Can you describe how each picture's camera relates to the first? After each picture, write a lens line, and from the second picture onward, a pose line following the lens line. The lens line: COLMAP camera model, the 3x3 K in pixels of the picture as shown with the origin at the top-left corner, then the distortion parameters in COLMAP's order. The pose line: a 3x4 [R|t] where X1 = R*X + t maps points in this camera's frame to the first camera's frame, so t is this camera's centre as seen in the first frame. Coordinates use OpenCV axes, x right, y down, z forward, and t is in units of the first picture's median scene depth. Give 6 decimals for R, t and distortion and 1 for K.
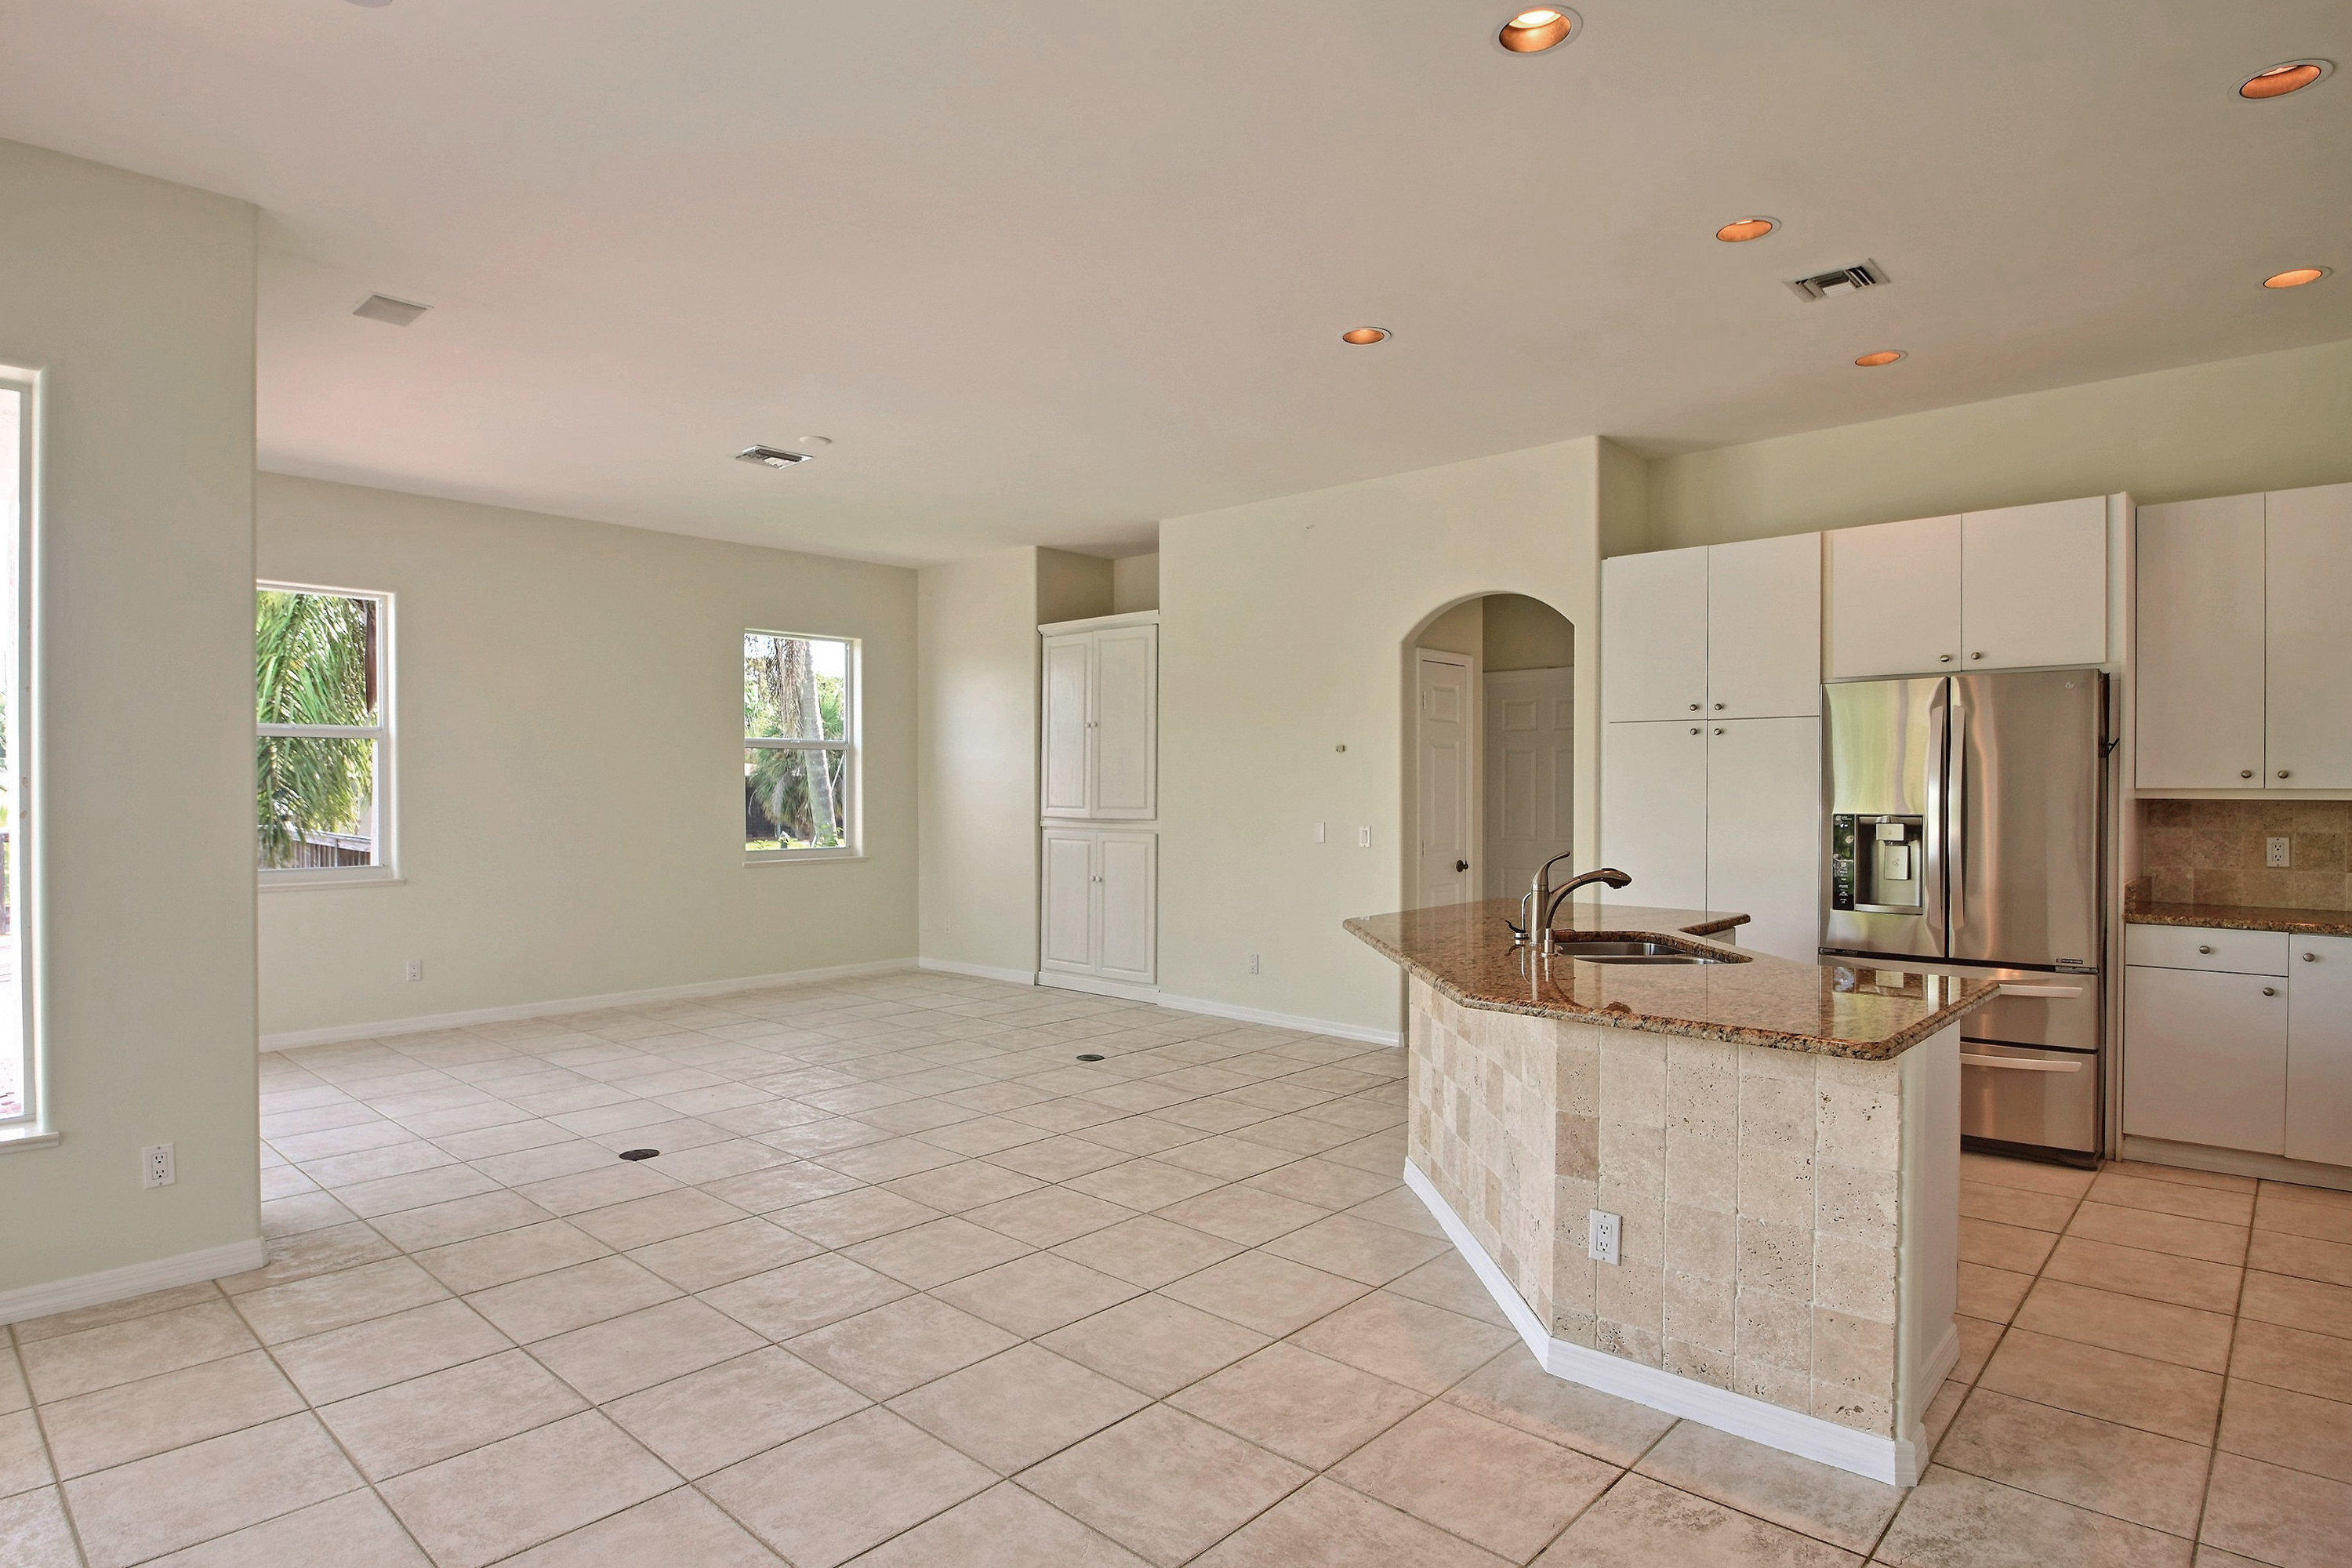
lens RADIAL K [[1262.8, 0, 1158.7], [0, 1262.8, 802.9], [0, 0, 1]] dist [-0.002135, -0.013325]
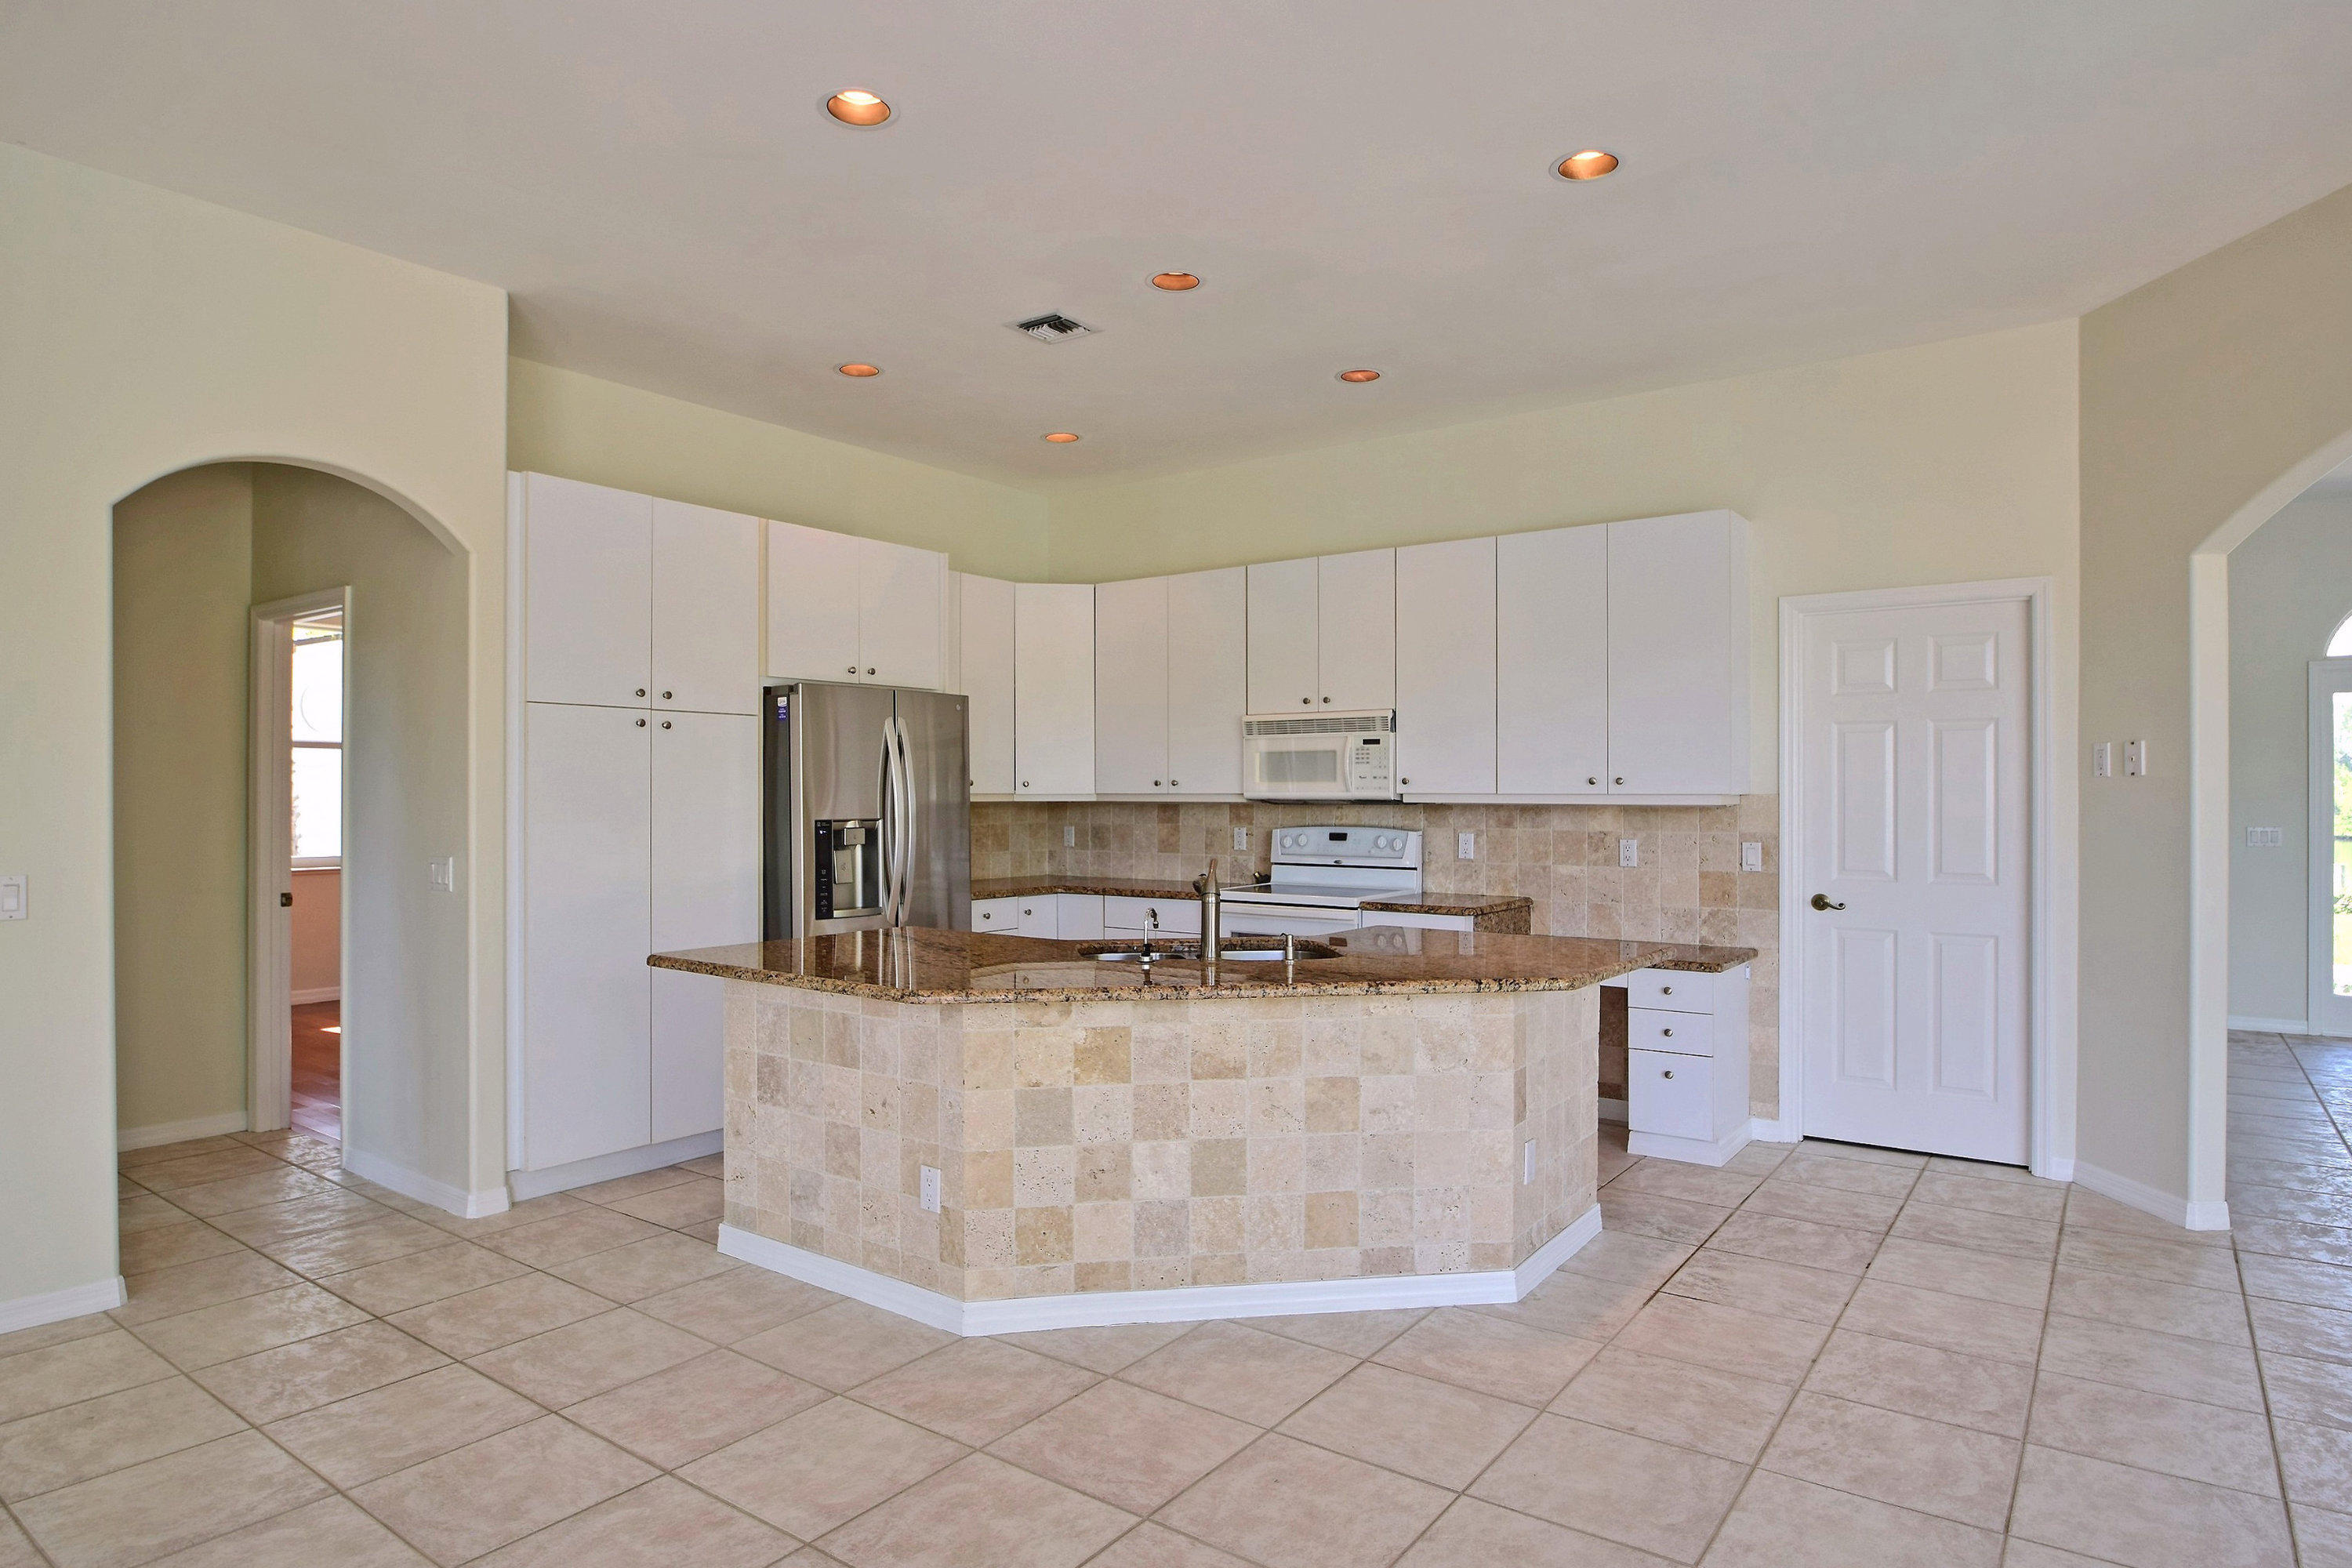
lens RADIAL K [[1316.6, 0, 1176.0], [0, 1316.6, 784.0], [0, 0, 1]] dist [-0.019456, -0.000762]
pose [[-0.113710, 0.006087, 0.993495, -0.552041], [0.012567, 0.999910, -0.004688, -0.011748], [-0.993434, 0.011952, -0.113776, 0.939524]]
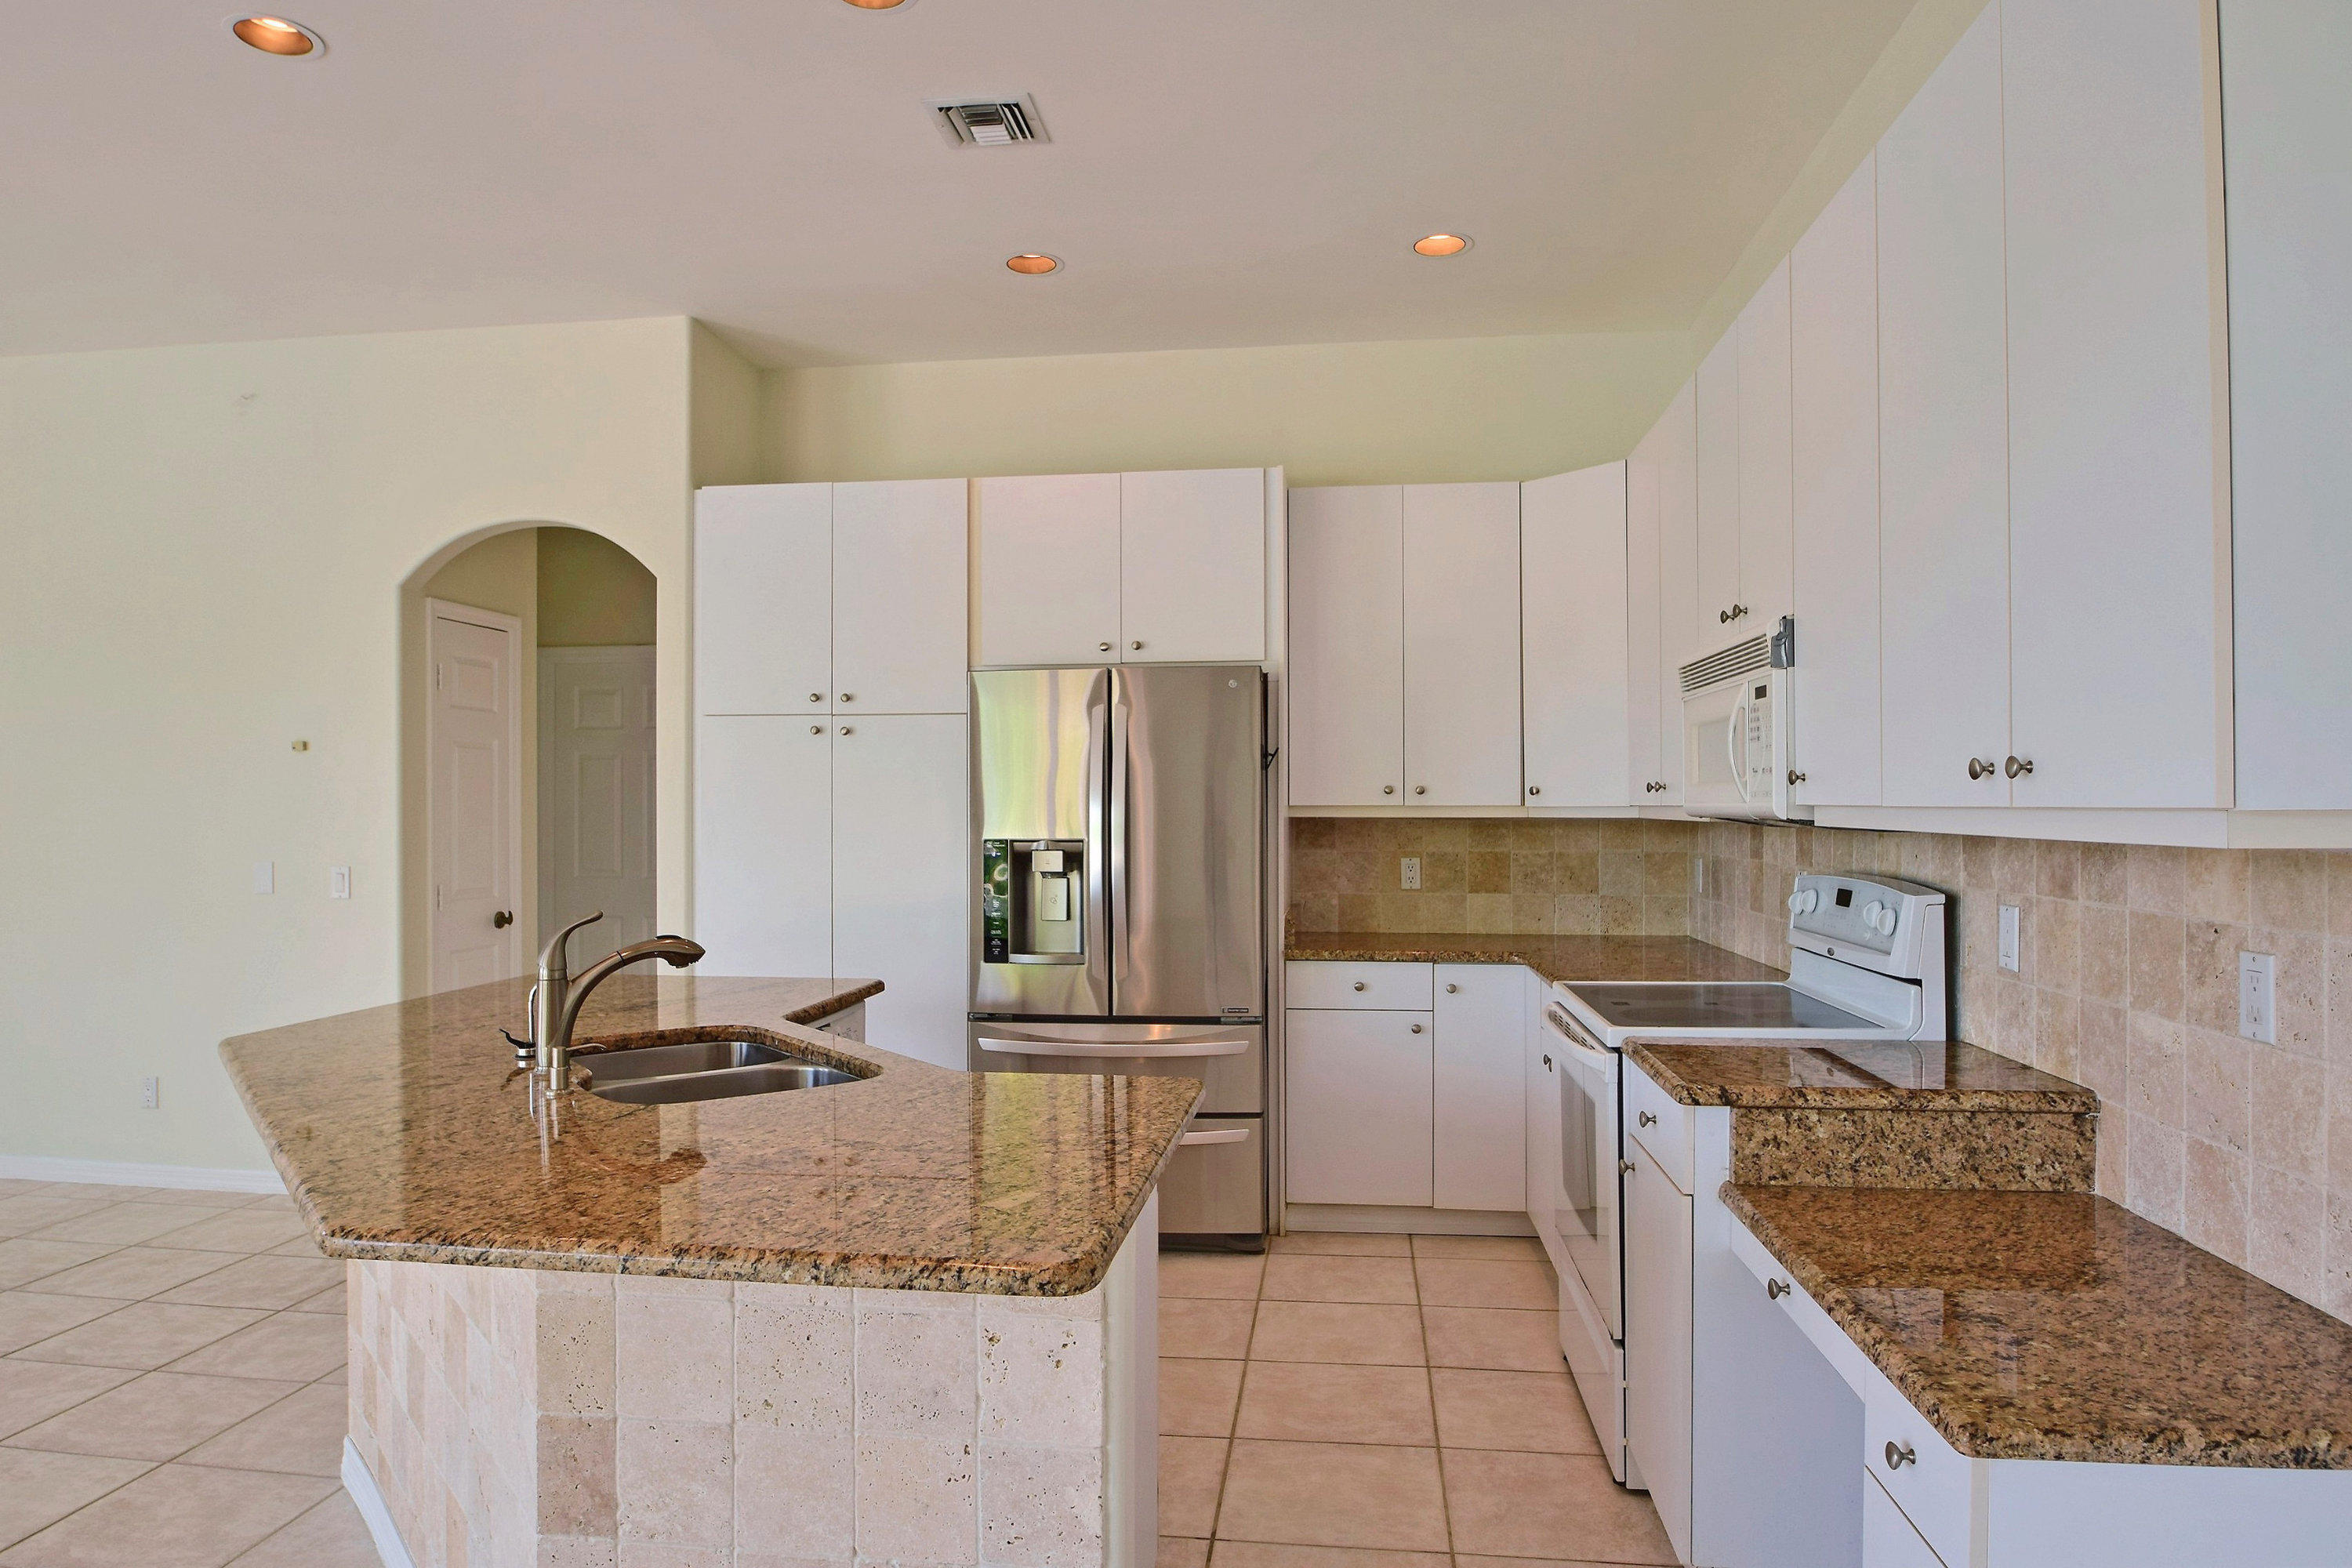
lens RADIAL K [[1457.8, 0, 1161.6], [0, 1457.8, 797.0], [0, 0, 1]] dist [-0.035072, 0.002948]
pose [[0.814149, 0.002065, 0.580652, 0.115603], [0.008793, 0.999835, -0.015885, -0.002298], [-0.580589, 0.018039, 0.813997, 0.229575]]
